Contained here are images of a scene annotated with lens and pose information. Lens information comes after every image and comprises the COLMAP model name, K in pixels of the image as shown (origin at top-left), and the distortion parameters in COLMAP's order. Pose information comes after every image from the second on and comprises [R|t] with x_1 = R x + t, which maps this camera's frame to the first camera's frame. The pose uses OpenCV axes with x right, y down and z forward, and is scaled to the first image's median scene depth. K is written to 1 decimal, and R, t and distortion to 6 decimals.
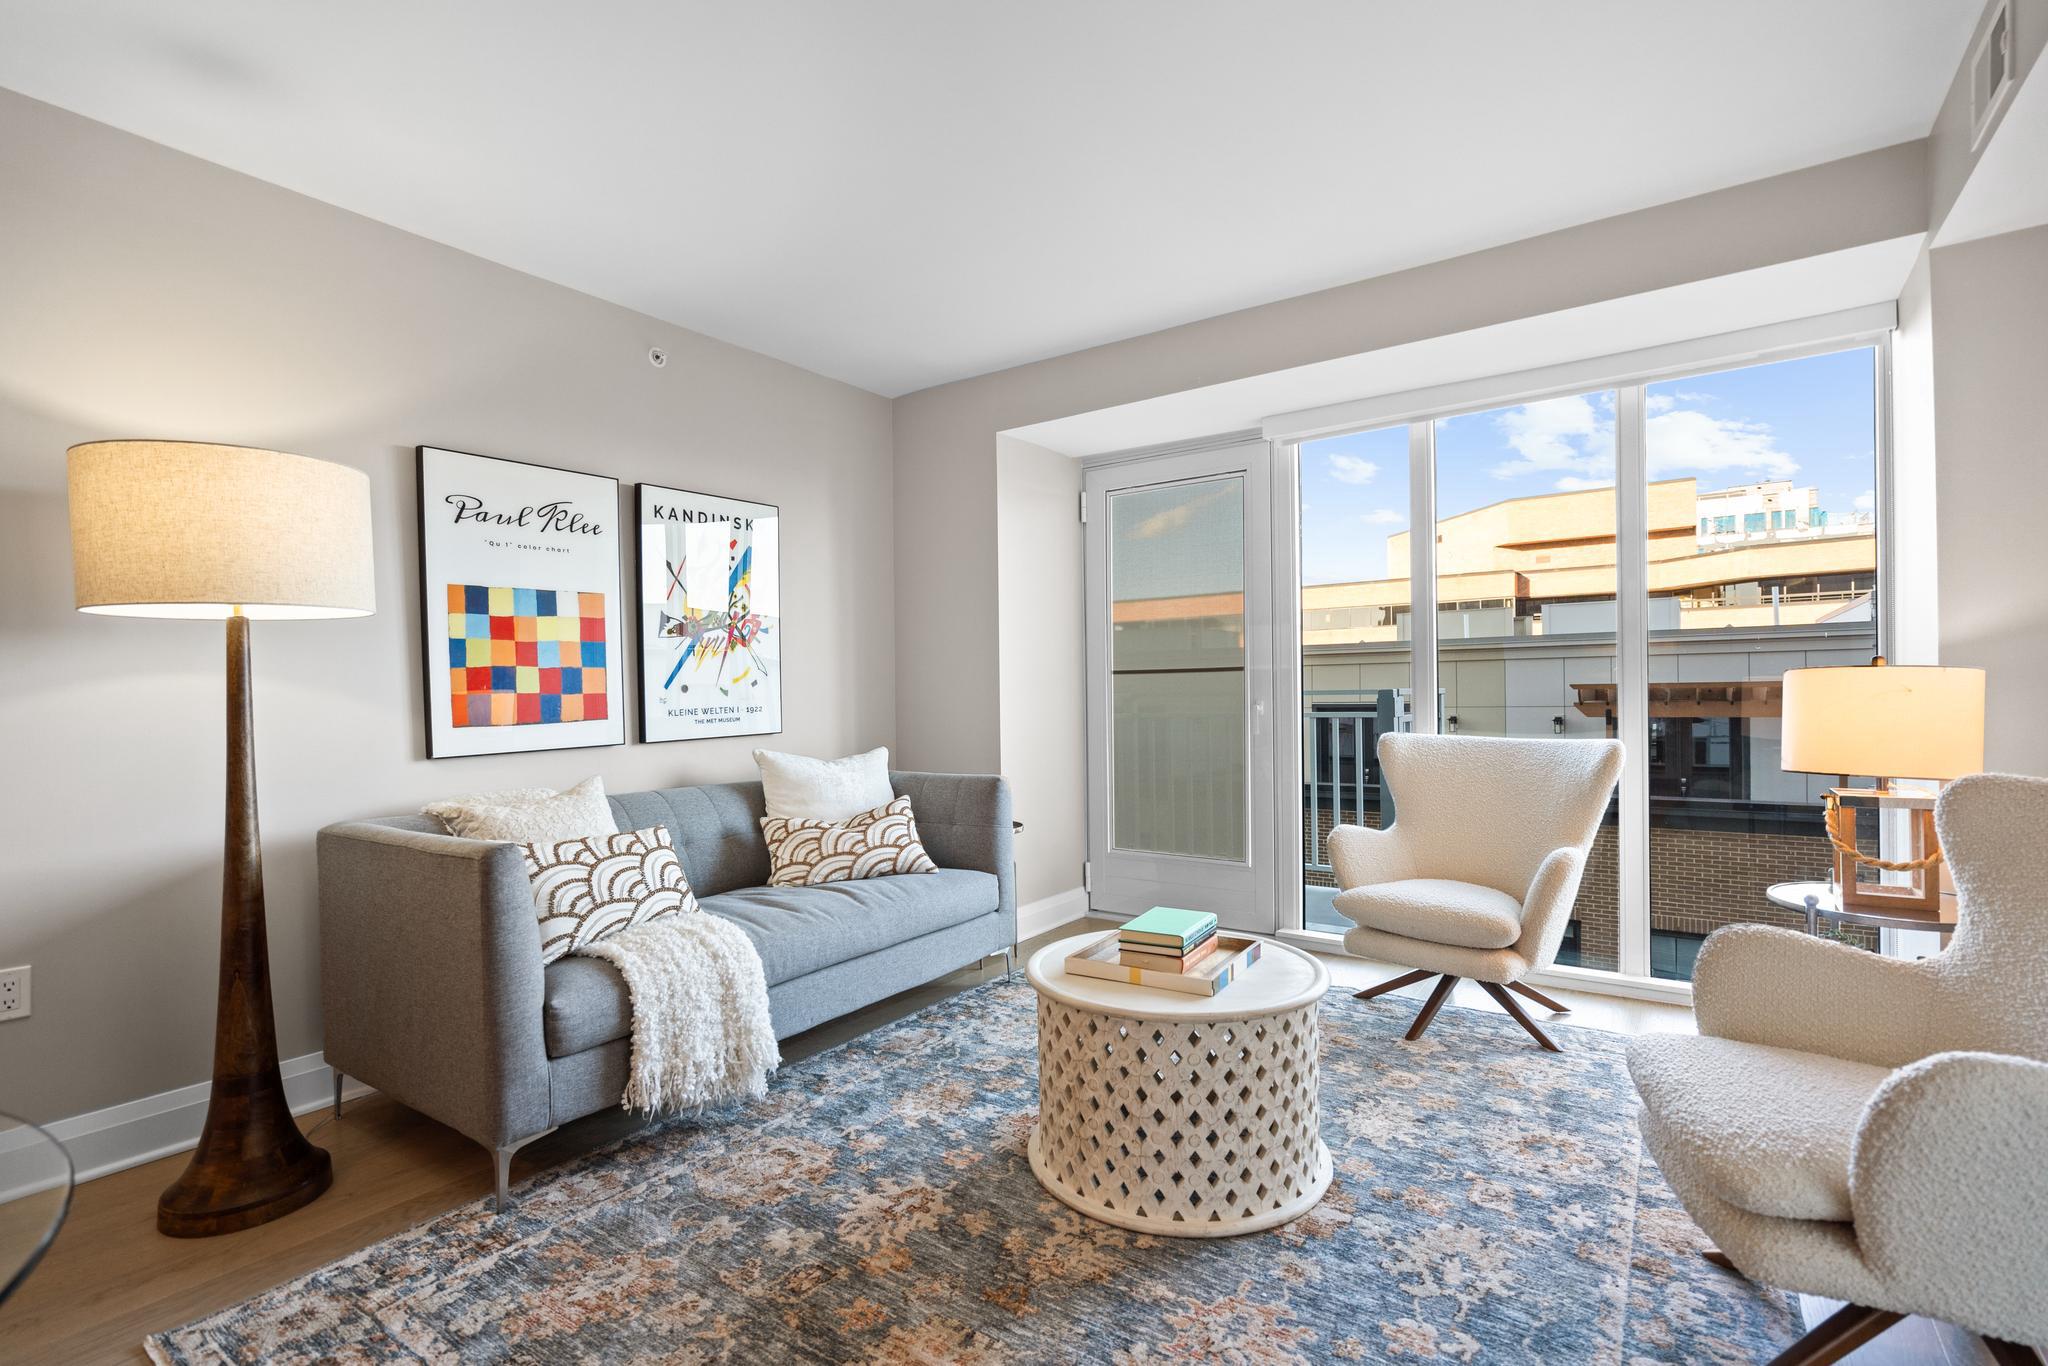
lens RADIAL K [[932.7, 0, 1023.3], [0, 932.7, 697.1], [0, 0, 1]] dist [-0.006239, 0.001285]
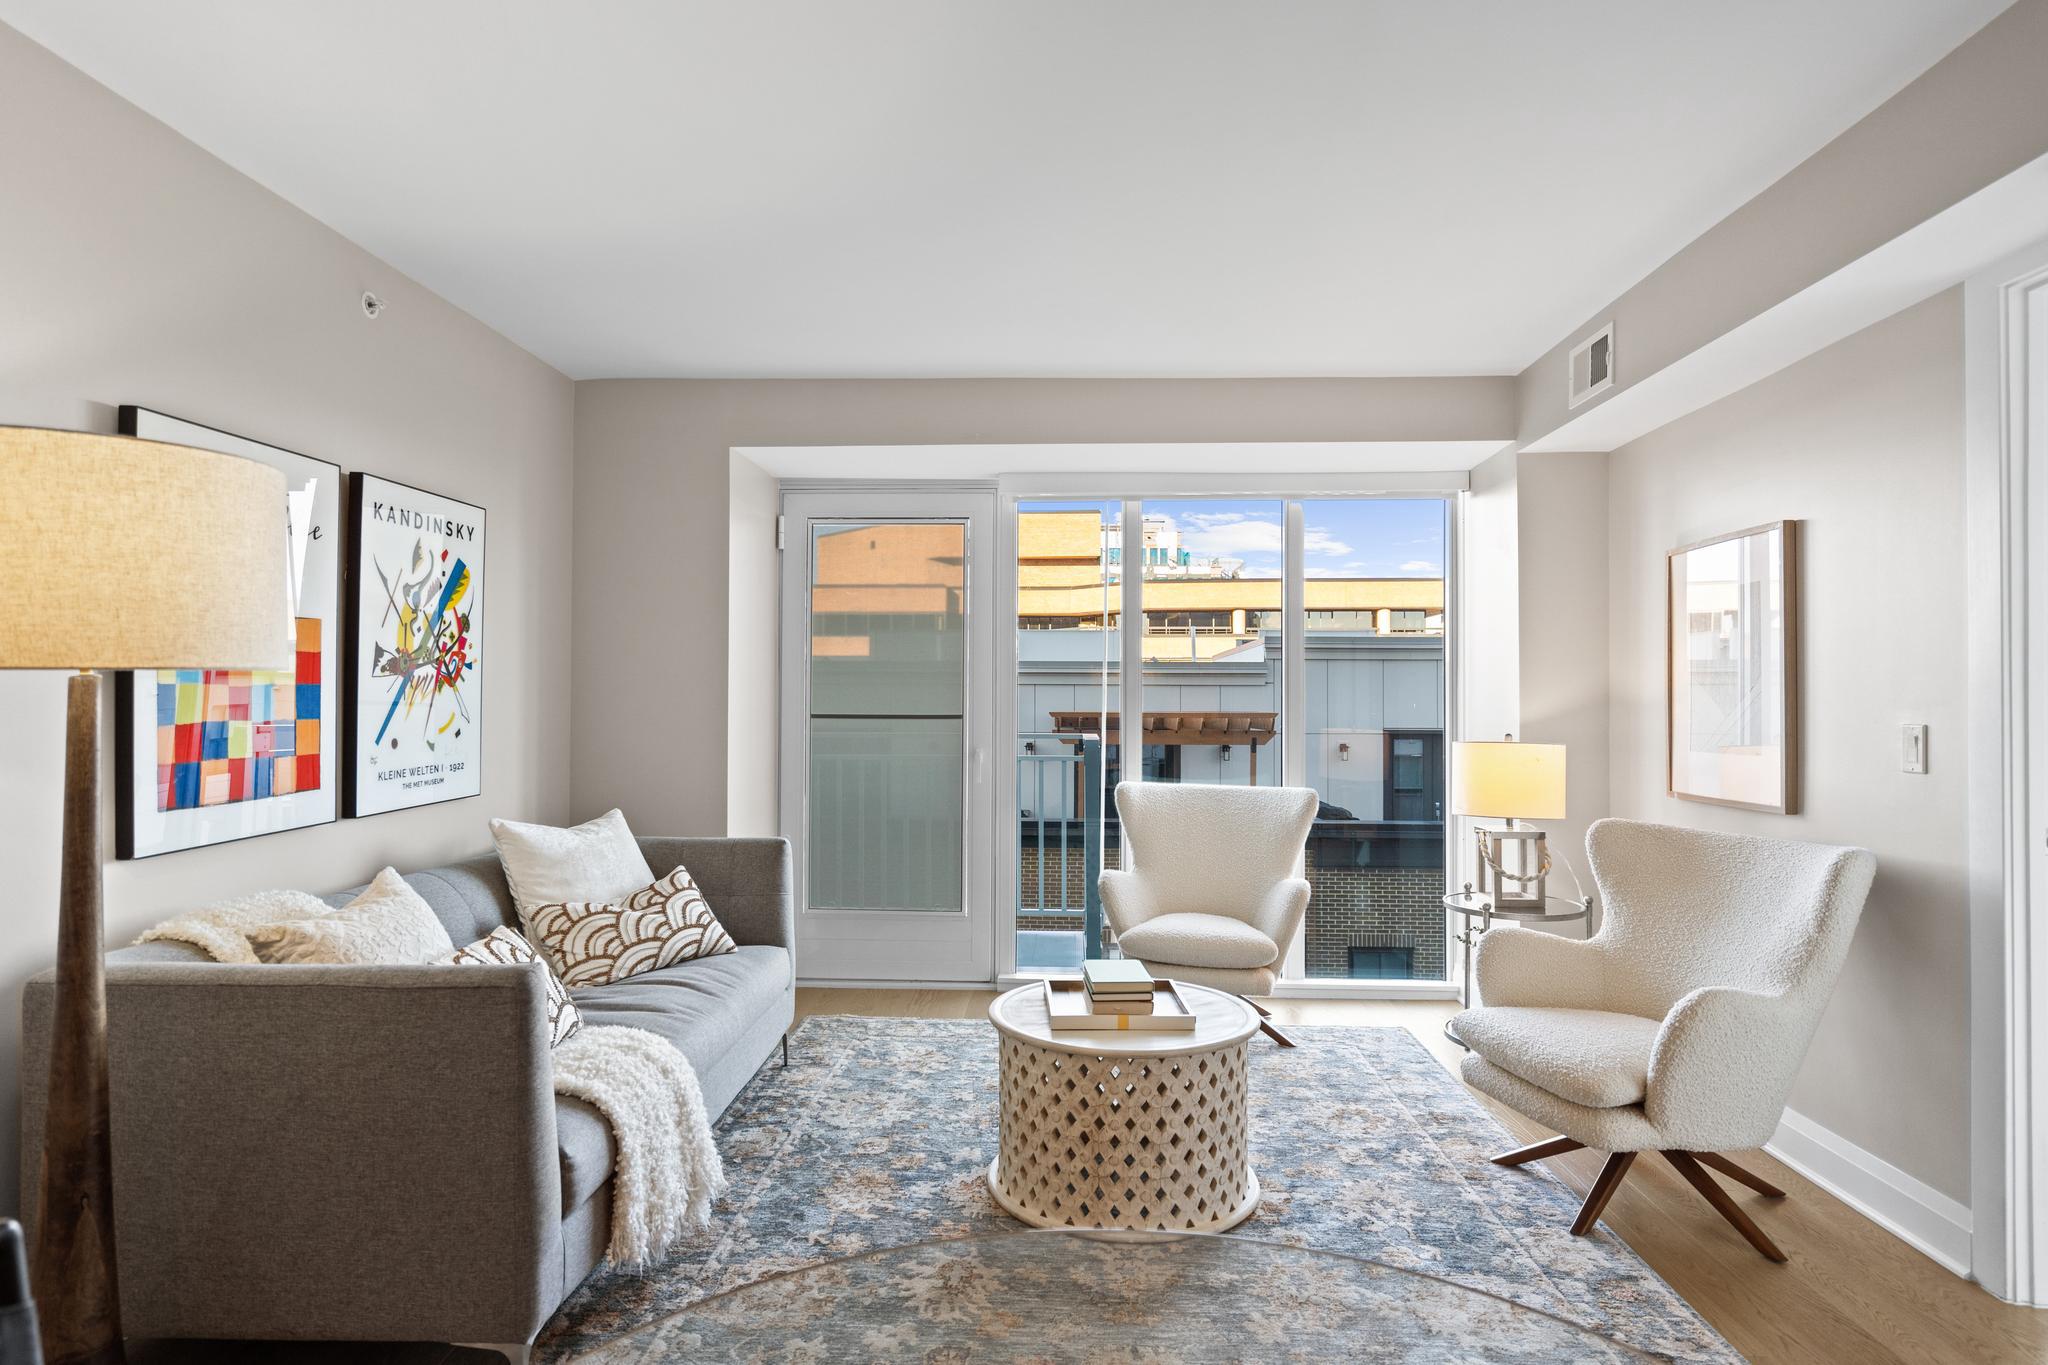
lens RADIAL K [[1087.8, 0, 1026.8], [0, 1087.8, 689.8], [0, 0, 1]] dist [0.005028, 0.000568]
pose [[0.848161, 0.025654, 0.529116, -0.430792], [-0.014440, 0.999575, -0.025318, -0.041059], [-0.529541, 0.013833, 0.848172, -0.031763]]
